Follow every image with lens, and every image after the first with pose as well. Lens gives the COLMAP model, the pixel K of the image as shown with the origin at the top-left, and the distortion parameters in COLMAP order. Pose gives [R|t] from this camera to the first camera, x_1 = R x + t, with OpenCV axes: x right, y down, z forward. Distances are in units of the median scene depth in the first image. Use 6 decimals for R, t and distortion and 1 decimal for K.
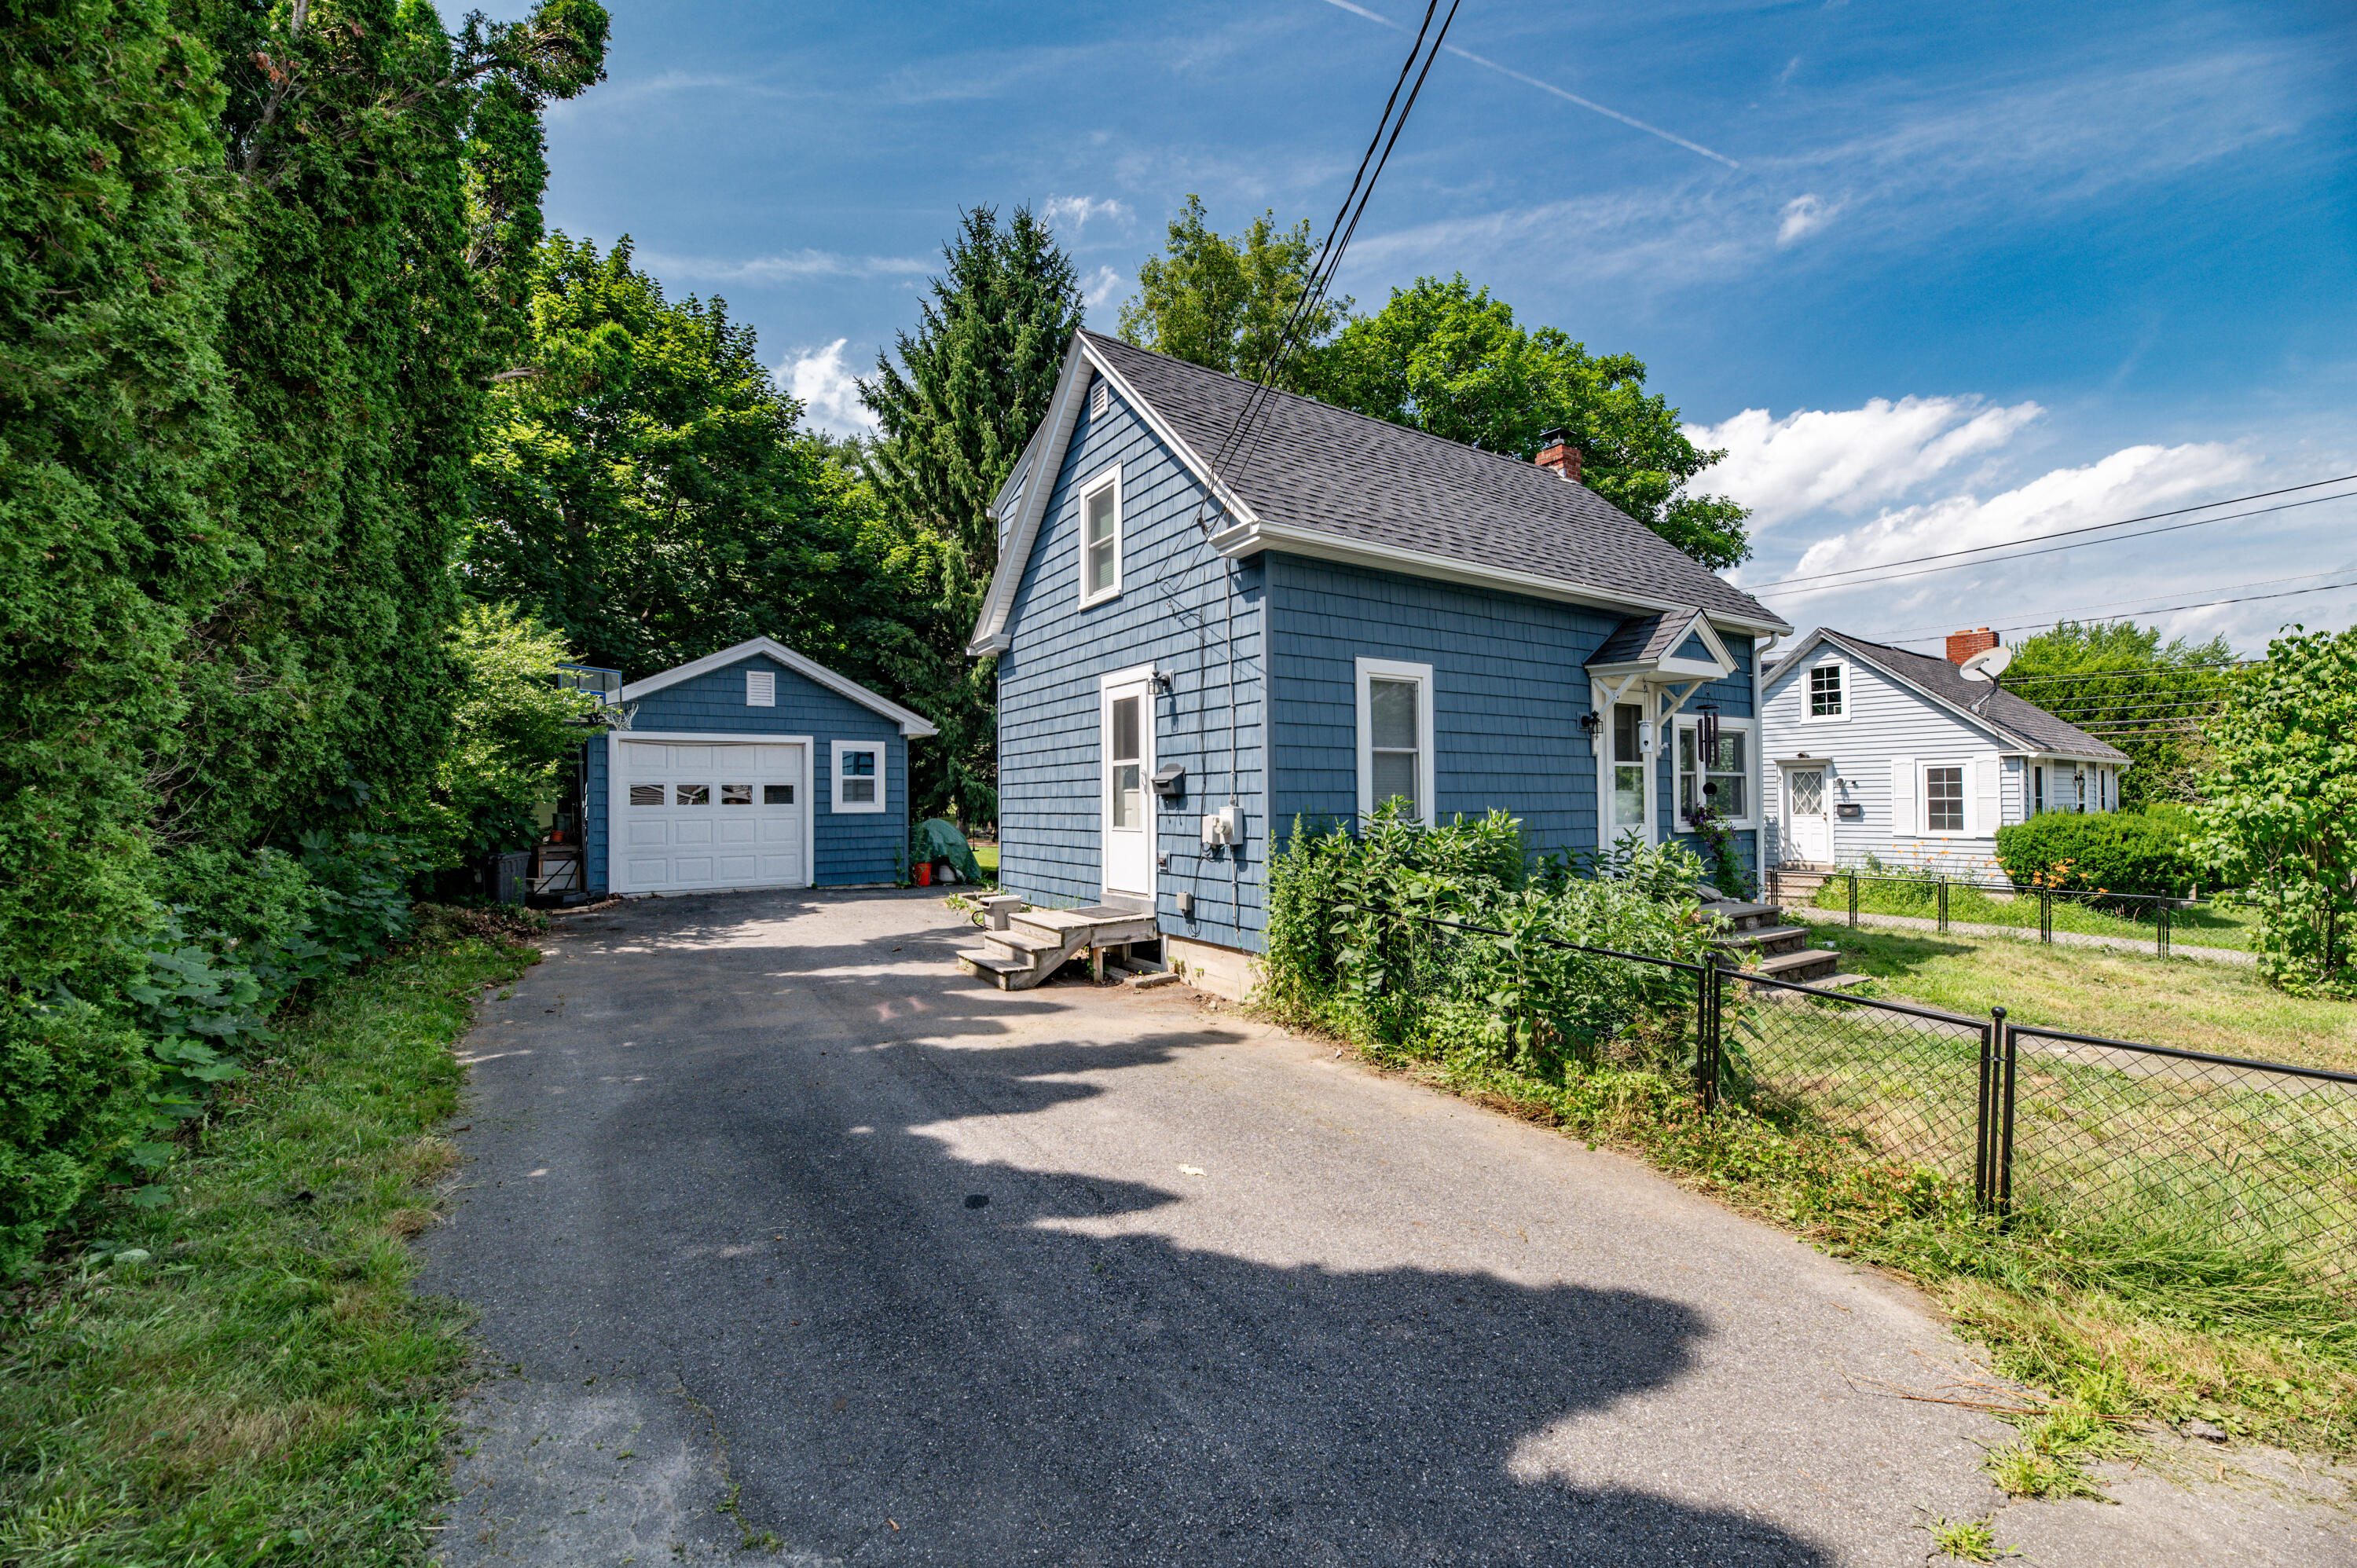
lens RADIAL K [[952.9, 0, 1178.5], [0, 952.9, 784.0], [0, 0, 1]] dist [-0.000022, 0.000174]
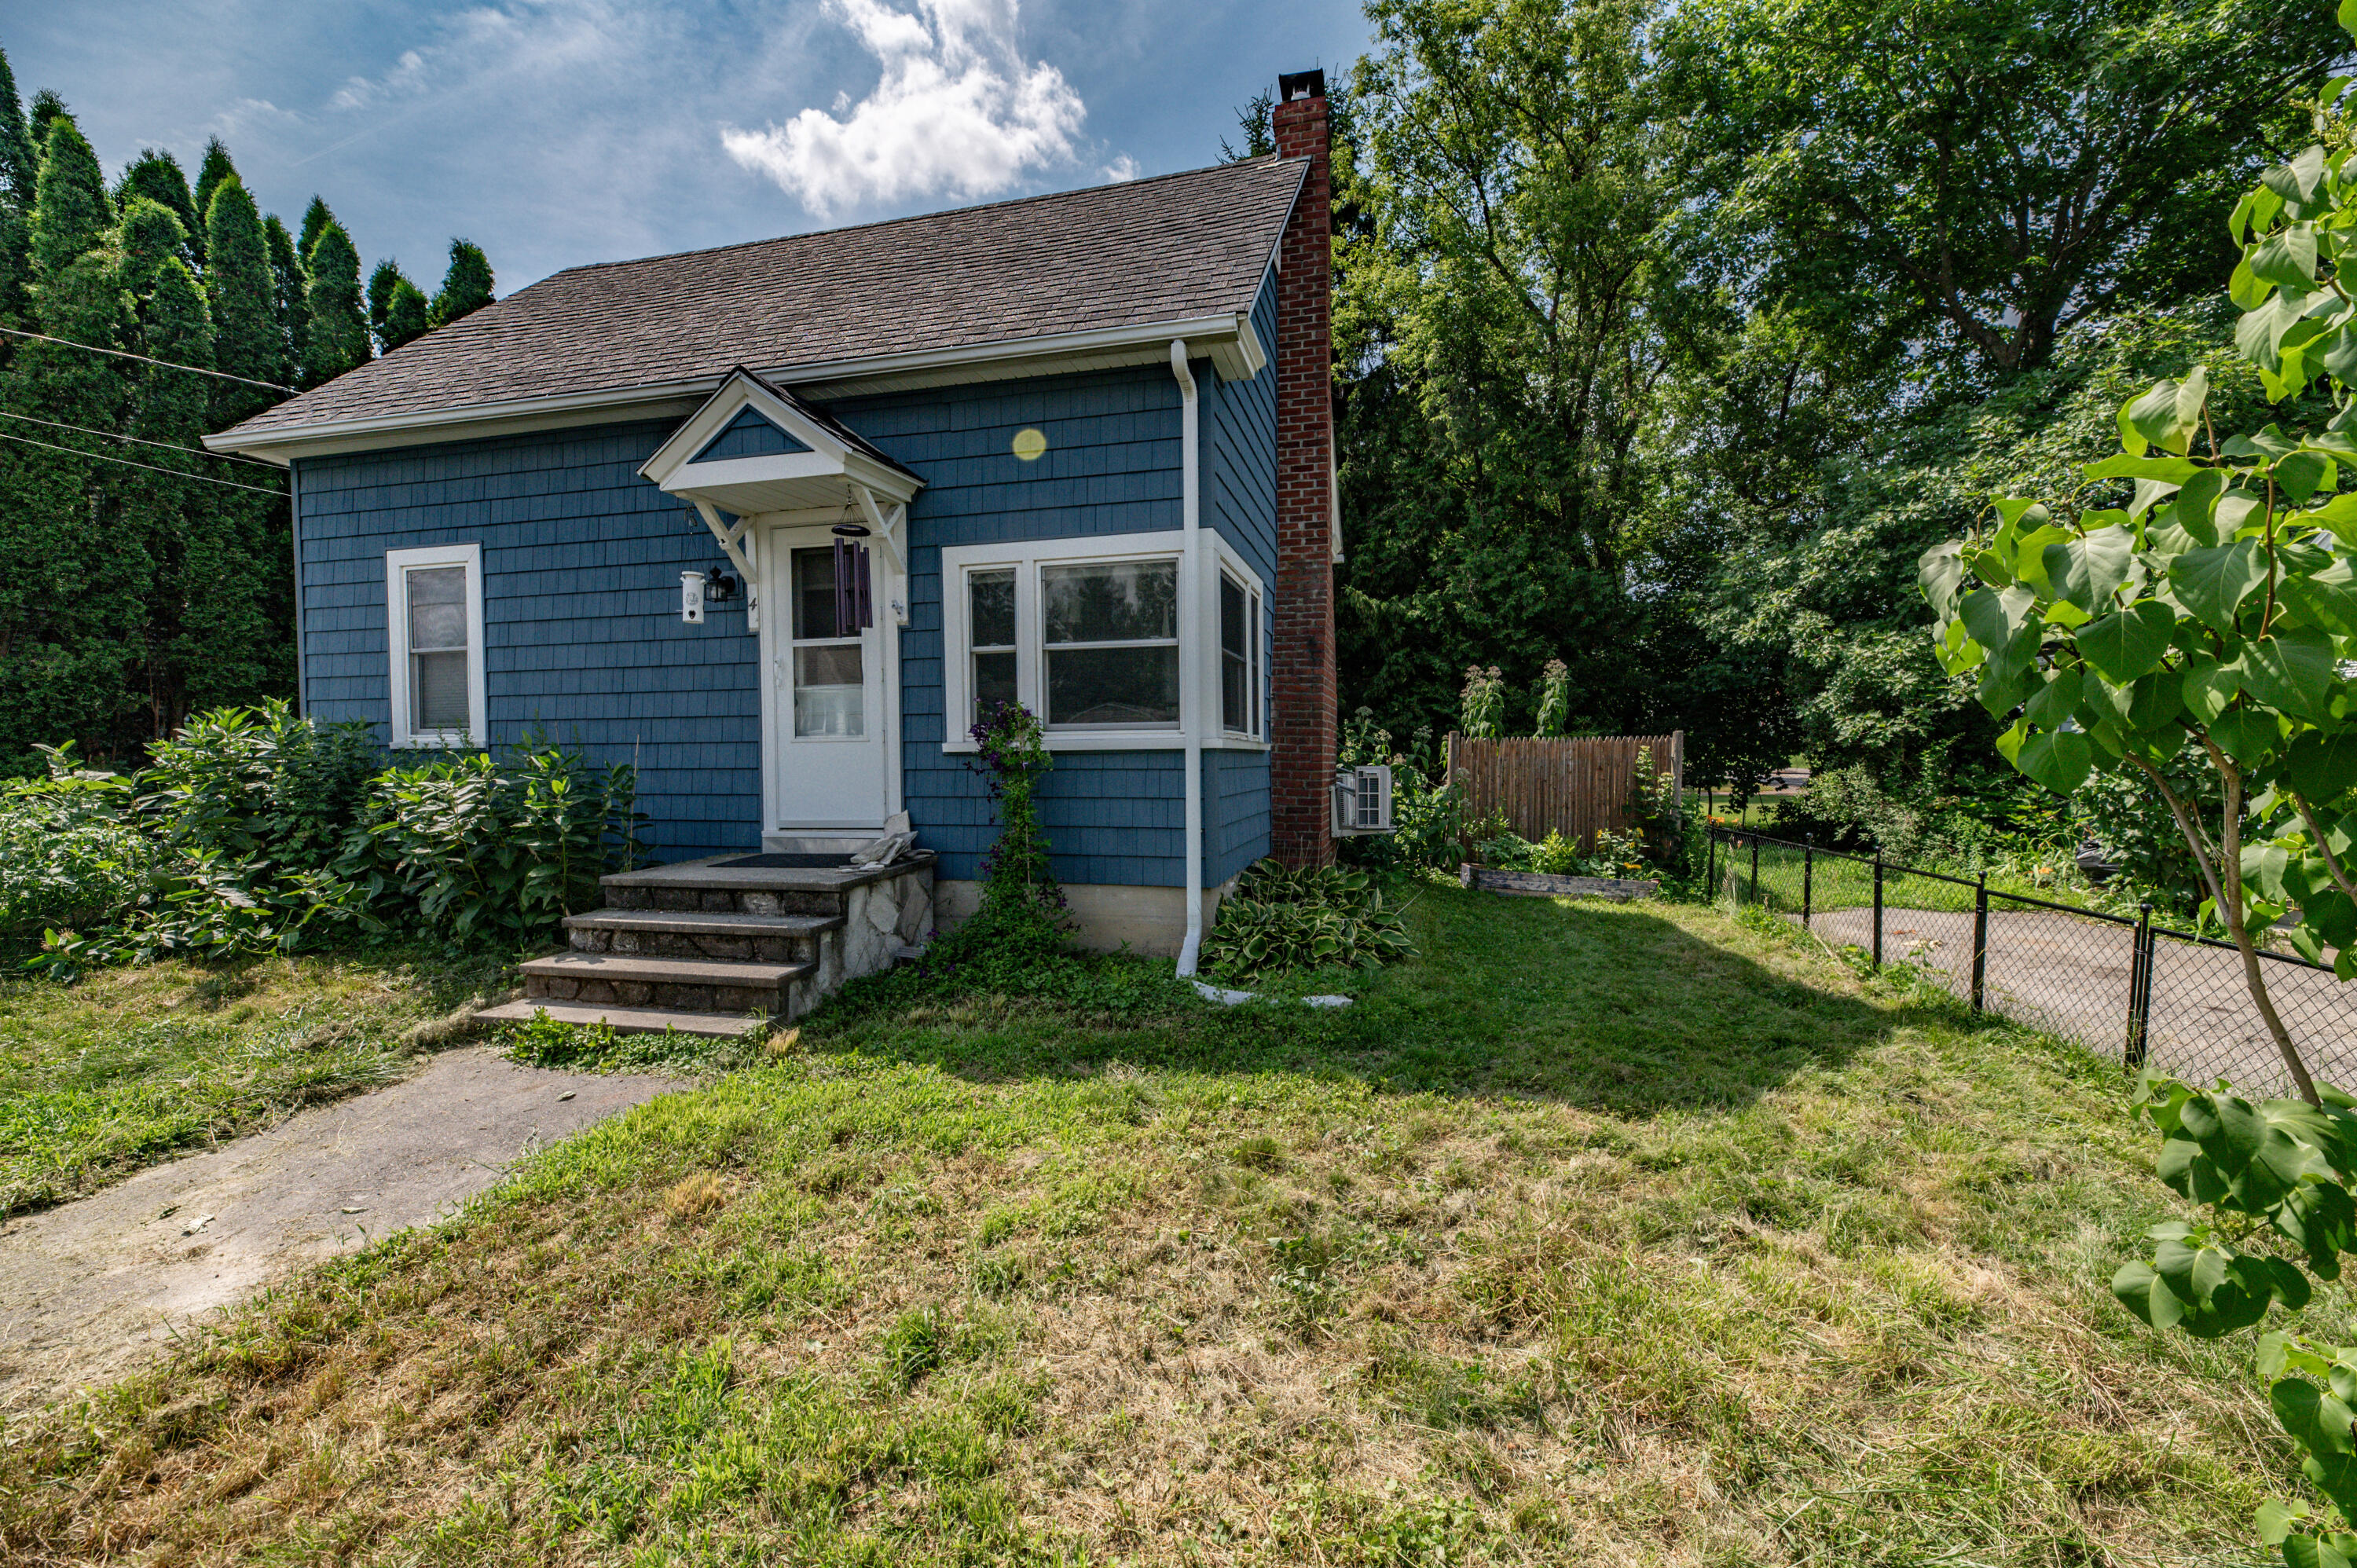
lens RADIAL K [[952.9, 0, 1178.5], [0, 952.9, 784.0], [0, 0, 1]] dist [-0.000022, 0.000174]
pose [[0.689420, 0.025332, -0.723919, 1.181294], [0.019074, 0.998407, 0.053102, 0.049781], [0.724110, -0.050417, 0.687839, 0.769809]]
